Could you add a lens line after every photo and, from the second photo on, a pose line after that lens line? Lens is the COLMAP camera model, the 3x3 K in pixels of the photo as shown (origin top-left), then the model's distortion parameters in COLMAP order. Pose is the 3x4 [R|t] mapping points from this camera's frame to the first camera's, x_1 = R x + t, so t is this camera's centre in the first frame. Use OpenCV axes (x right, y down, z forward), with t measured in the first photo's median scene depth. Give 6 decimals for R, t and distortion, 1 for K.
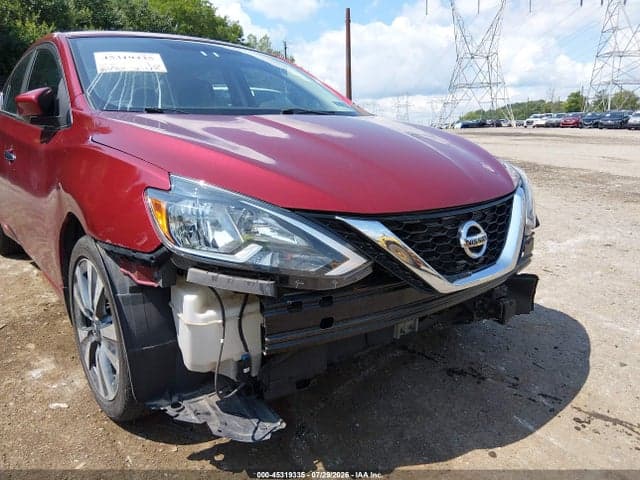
lens RADIAL K [[484.3, 0, 327.4], [0, 484.3, 242.9], [0, 0, 1]] dist [0.069533, -0.121488]
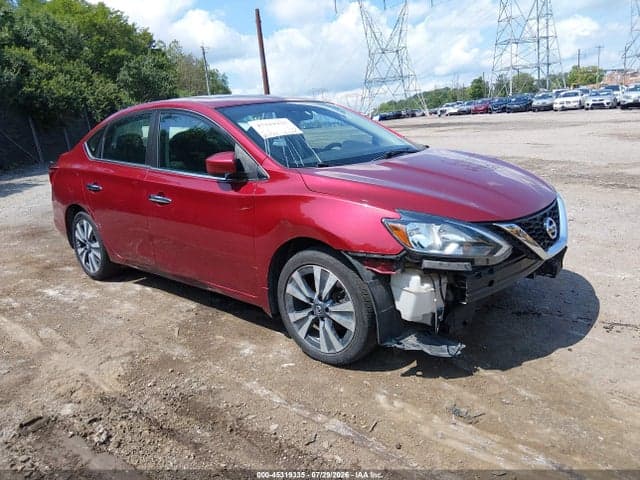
lens RADIAL K [[473.6, 0, 326.7], [0, 473.6, 247.3], [0, 0, 1]] dist [0.087099, -0.139305]
pose [[0.984938, -0.109669, 0.133677, -0.500176], [0.107525, 0.993932, 0.023175, -0.044458], [-0.135407, -0.008452, 0.990754, -0.407468]]
